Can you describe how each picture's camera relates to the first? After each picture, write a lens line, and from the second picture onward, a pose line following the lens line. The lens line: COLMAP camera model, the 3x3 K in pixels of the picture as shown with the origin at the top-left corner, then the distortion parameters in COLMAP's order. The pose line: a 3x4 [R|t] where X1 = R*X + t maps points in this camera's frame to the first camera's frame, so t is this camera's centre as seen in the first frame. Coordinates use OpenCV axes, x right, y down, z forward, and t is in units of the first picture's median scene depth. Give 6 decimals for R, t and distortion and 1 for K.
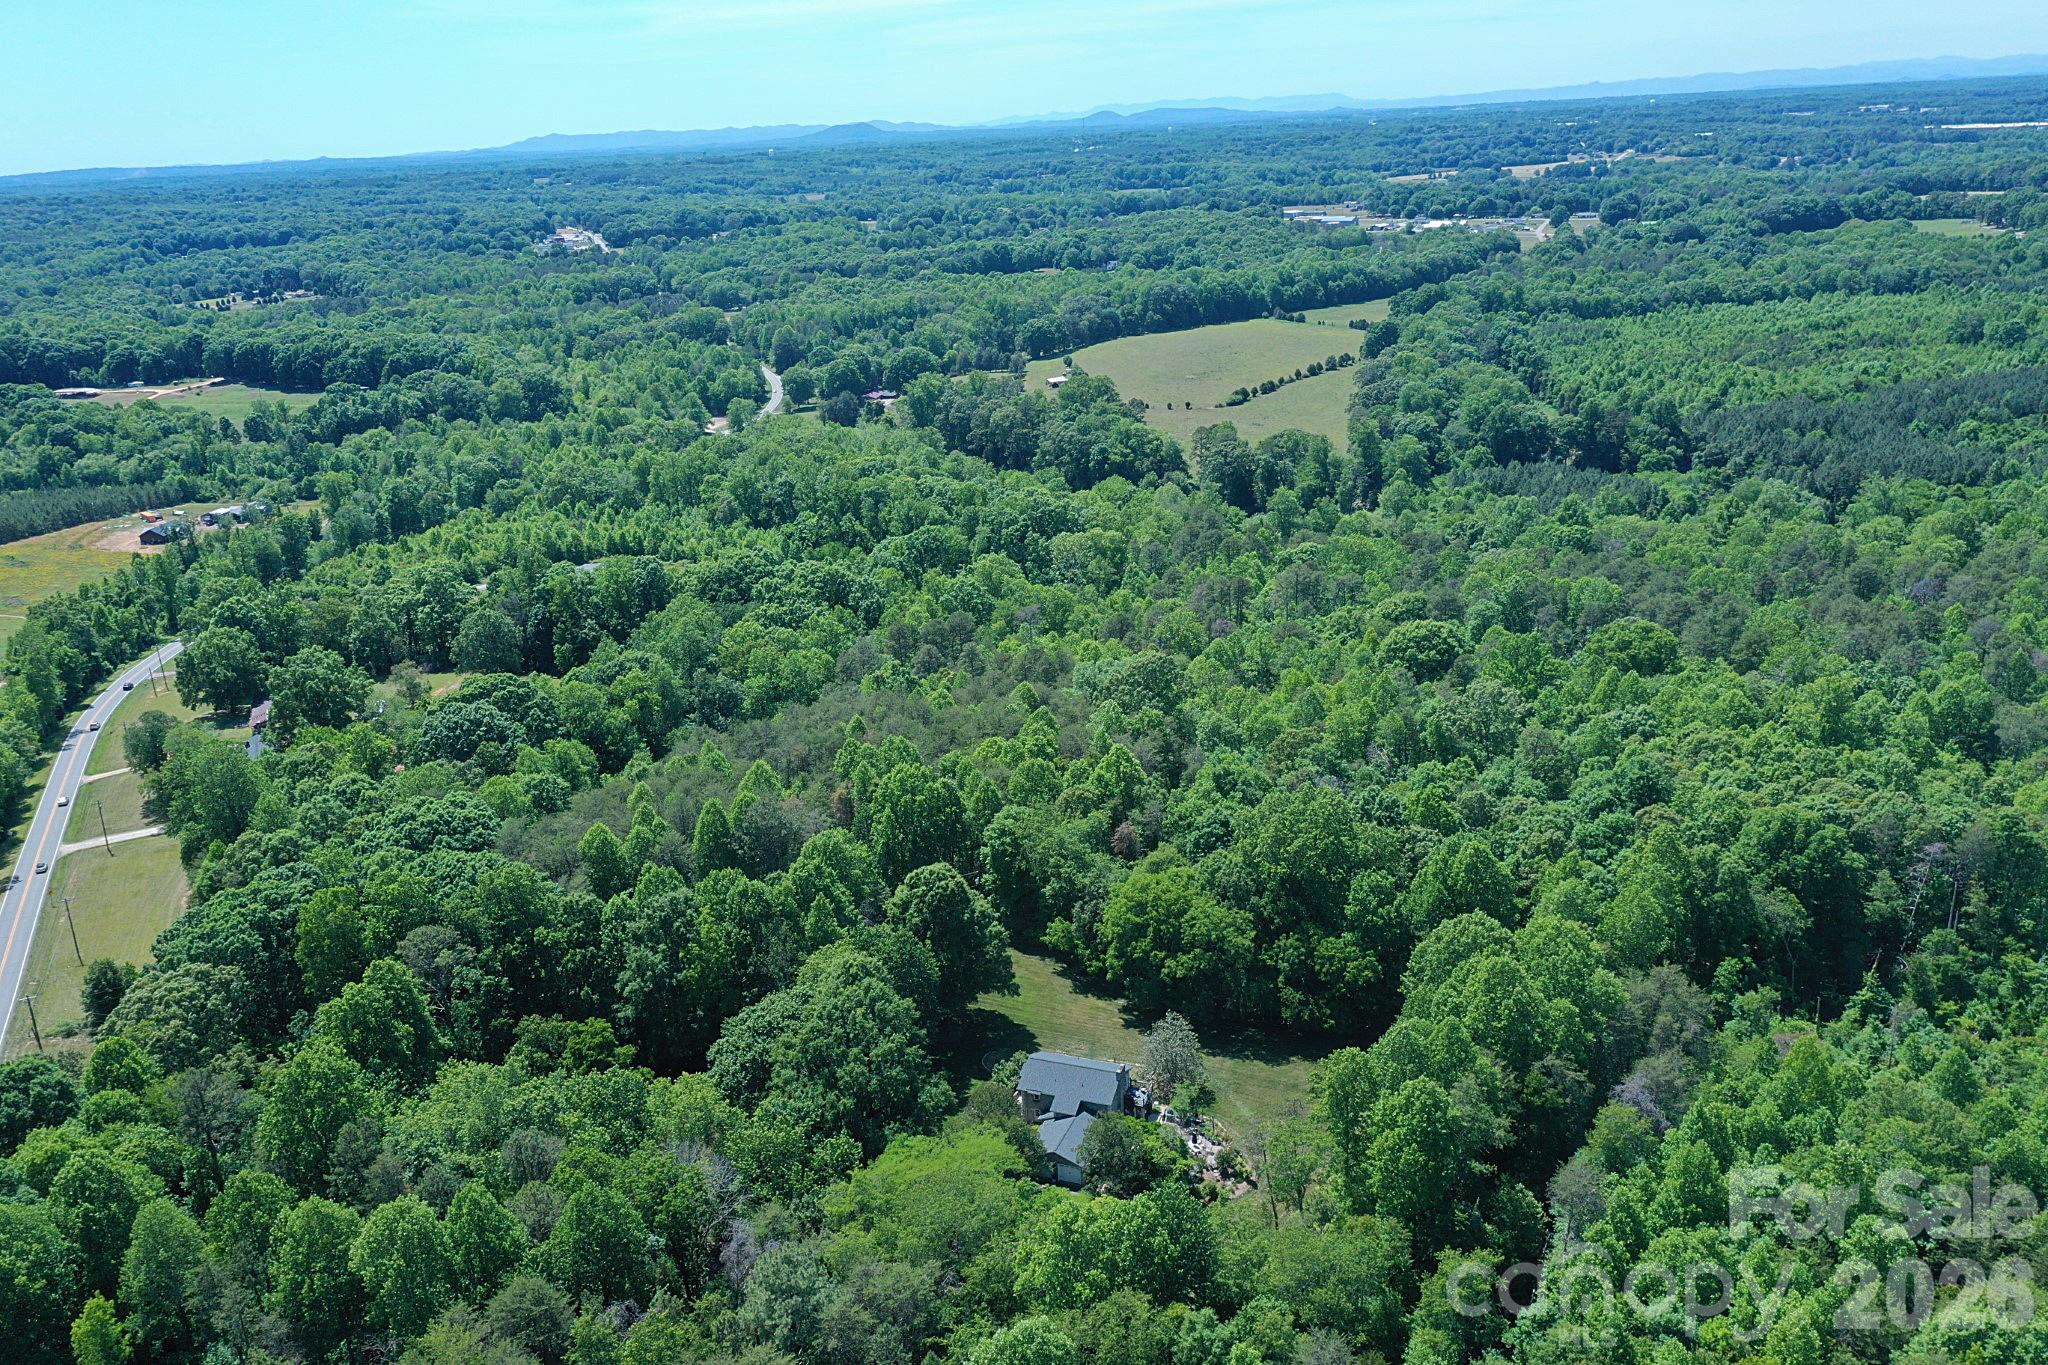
lens RADIAL K [[1615.4, 0, 1021.1], [0, 1615.4, 683.5], [0, 0, 1]] dist [0.012858, 0.006268]
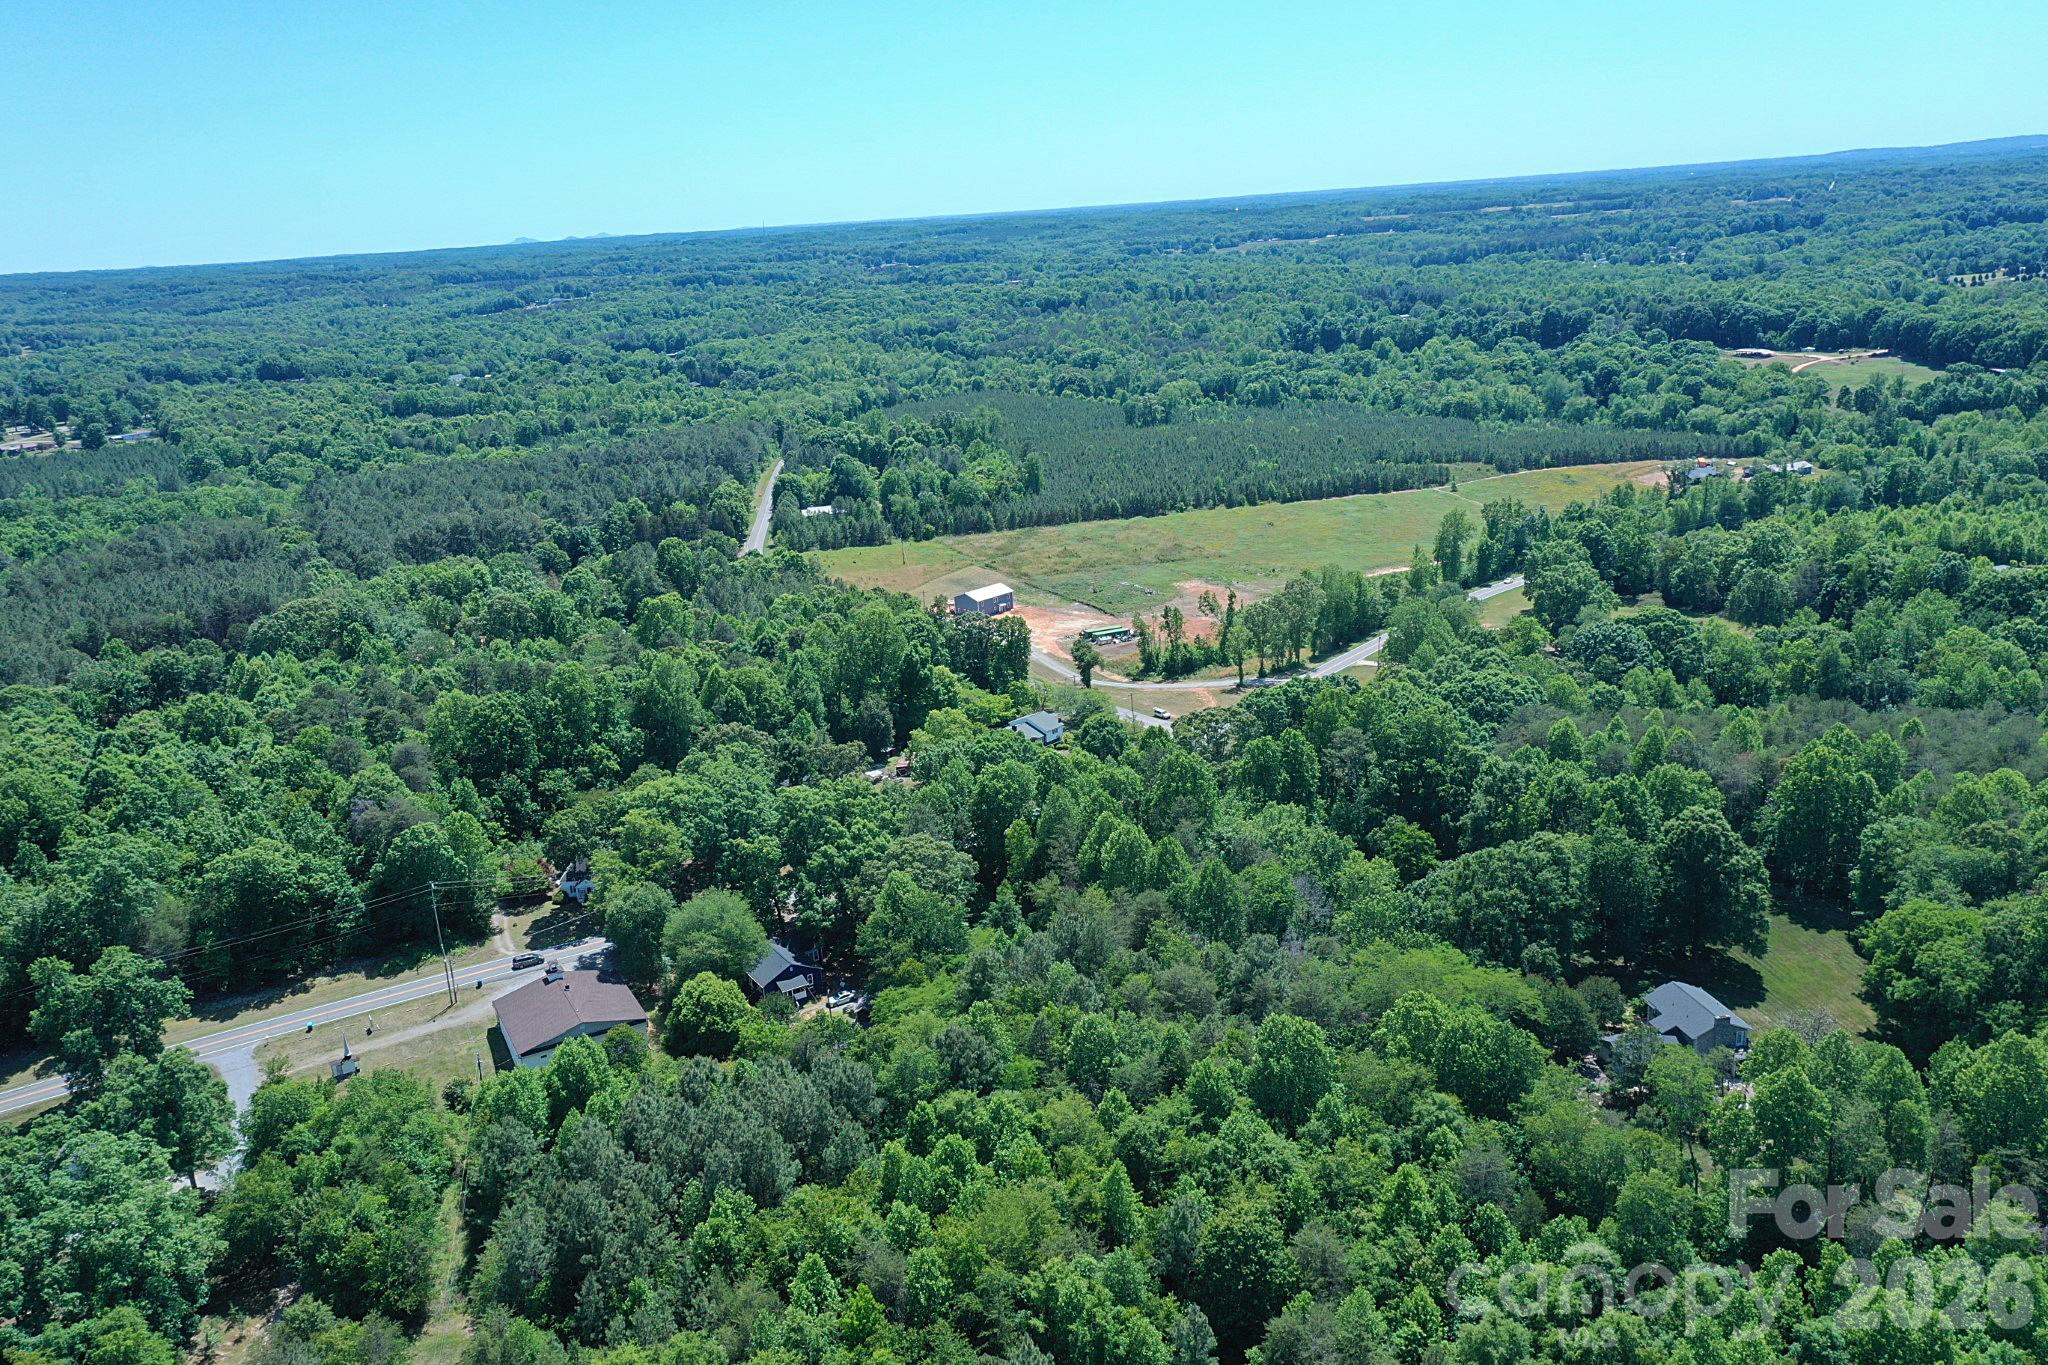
lens RADIAL K [[1627.9, 0, 1025.3], [0, 1627.9, 682.5], [0, 0, 1]] dist [0.010268, 0.004590]
pose [[0.519918, 0.251745, -0.816278, 0.191682], [-0.239167, 0.960268, 0.143818, -0.006442], [0.820051, 0.120454, 0.559470, -0.005353]]
